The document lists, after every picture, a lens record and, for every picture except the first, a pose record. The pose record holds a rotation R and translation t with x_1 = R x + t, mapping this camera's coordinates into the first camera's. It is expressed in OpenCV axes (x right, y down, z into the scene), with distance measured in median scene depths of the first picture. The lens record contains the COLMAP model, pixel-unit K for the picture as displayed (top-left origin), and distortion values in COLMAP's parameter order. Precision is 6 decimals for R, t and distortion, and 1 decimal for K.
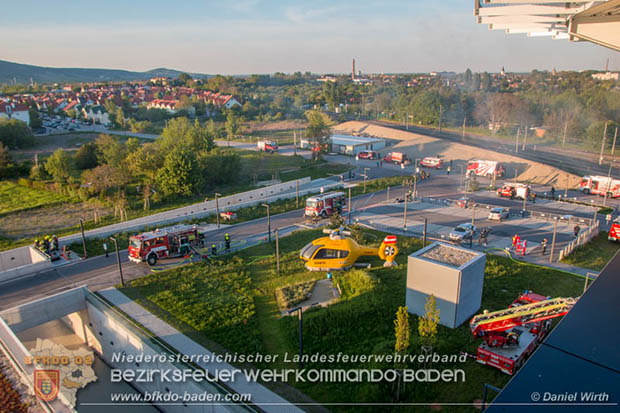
lens RADIAL K [[485.0, 0, 304.7], [0, 485.0, 217.4], [0, 0, 1]] dist [-0.132048, 0.100868]
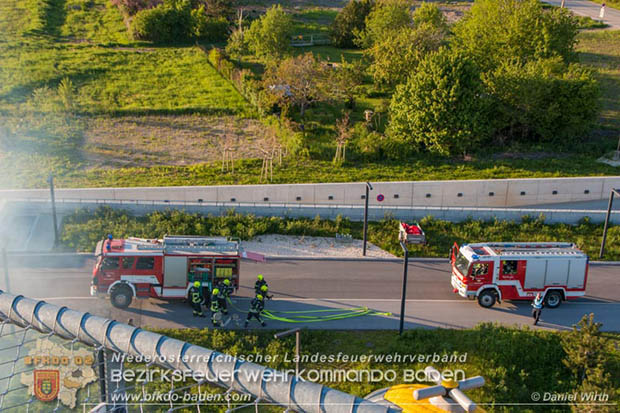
lens RADIAL K [[925.4, 0, 311.5], [0, 925.4, 206.0], [0, 0, 1]] dist [0.076789, 0.000000]
pose [[0.767312, 0.264008, -0.584408, 0.242751], [-0.216028, 0.964473, 0.152064, -0.126138], [0.603792, 0.009568, 0.797085, 0.242824]]
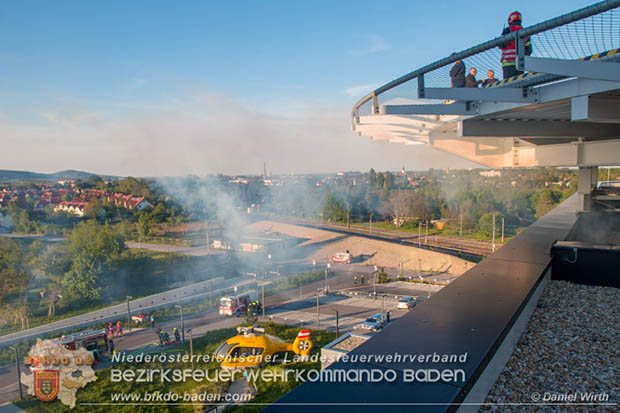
lens RADIAL K [[485.0, 0, 305.6], [0, 485.0, 216.0], [0, 0, 1]] dist [-0.132048, 0.100868]
pose [[0.983706, -0.019724, 0.178702, 0.002799], [0.055960, 0.978181, -0.200077, 0.004088], [-0.170857, 0.206817, 0.963346, -0.021131]]
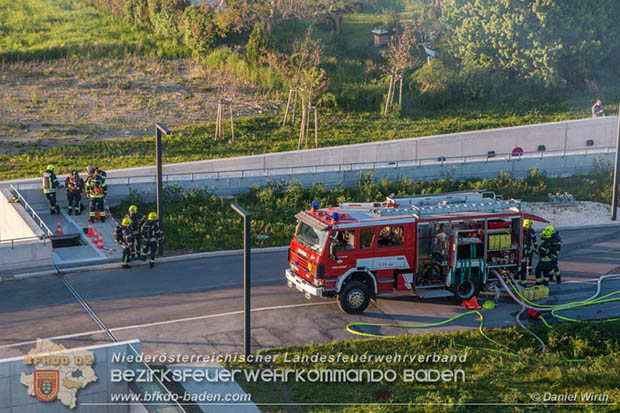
lens RADIAL K [[1886.5, 0, 307.9], [0, 1886.5, 210.4], [0, 0, 1]] dist [0.582315, 0.000000]
pose [[0.916289, 0.156107, -0.368843, 0.060068], [-0.144971, 0.987740, 0.057906, -0.020158], [0.373360, 0.000413, 0.927686, -0.086616]]
